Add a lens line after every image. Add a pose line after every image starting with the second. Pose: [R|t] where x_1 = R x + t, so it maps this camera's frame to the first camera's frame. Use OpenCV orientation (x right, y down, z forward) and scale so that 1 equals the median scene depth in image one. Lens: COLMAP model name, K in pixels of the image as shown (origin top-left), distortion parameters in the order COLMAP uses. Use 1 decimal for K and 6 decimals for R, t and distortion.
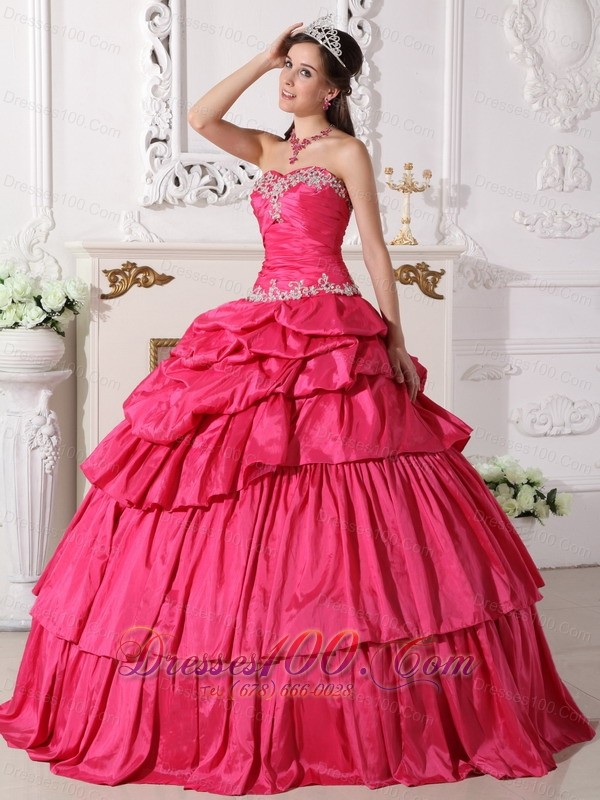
lens RADIAL K [[1738.6, 0, 311.6], [0, 1738.6, 323.1], [0, 0, 1]] dist [0.316402, -0.044605]
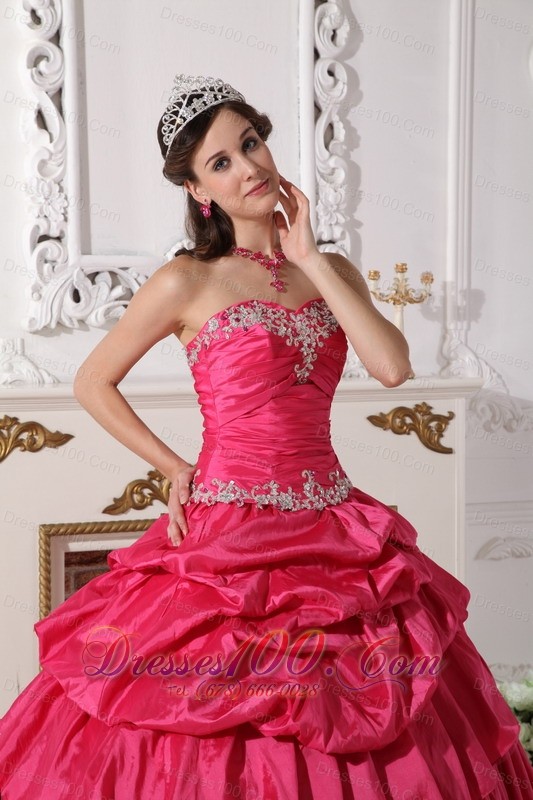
lens RADIAL K [[1895.1, 0, 276.6], [0, 1895.1, 401.2], [0, 0, 1]] dist [0.404395, 0.226864]
pose [[0.999809, -0.012782, 0.014790, -0.007891], [0.012541, 0.999788, 0.016307, -0.049554], [-0.014995, -0.016119, 0.999758, 0.223841]]
